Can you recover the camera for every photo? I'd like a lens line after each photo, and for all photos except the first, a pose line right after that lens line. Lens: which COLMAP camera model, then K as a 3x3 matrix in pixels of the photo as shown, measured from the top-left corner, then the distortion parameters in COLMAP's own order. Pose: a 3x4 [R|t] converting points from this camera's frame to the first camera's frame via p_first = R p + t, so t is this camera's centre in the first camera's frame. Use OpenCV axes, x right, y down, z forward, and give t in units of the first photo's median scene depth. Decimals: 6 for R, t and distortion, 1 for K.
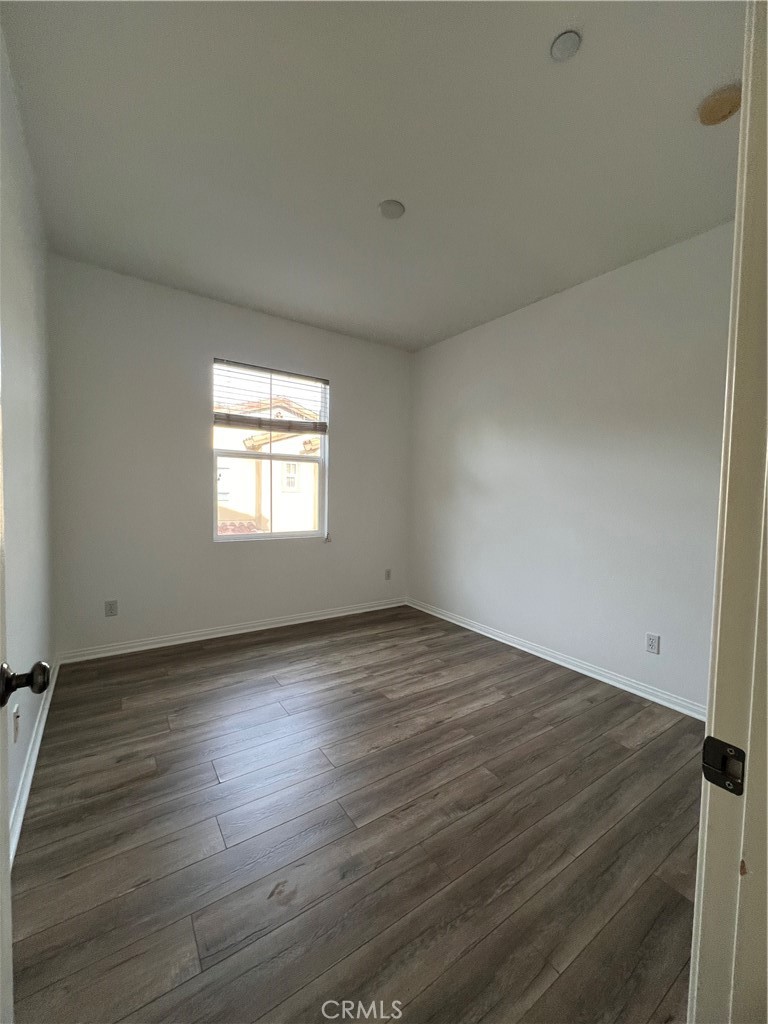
lens RADIAL K [[408.3, 0, 382.2], [0, 408.3, 514.8], [0, 0, 1]] dist [-0.003469, -0.000348]
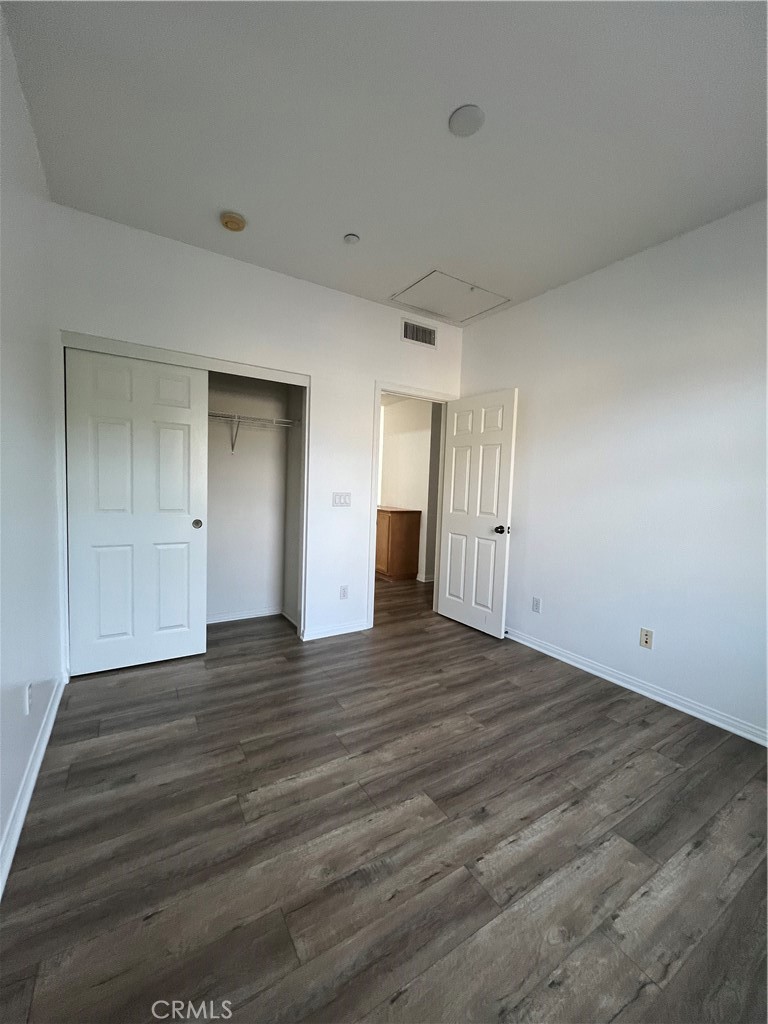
lens RADIAL K [[408.3, 0, 383.0], [0, 408.3, 509.7], [0, 0, 1]] dist [-0.003469, -0.000348]
pose [[-0.997531, -0.060333, 0.035937, 0.093704], [-0.055489, 0.990830, 0.123198, -0.095235], [-0.043041, 0.120900, -0.991731, 1.598138]]
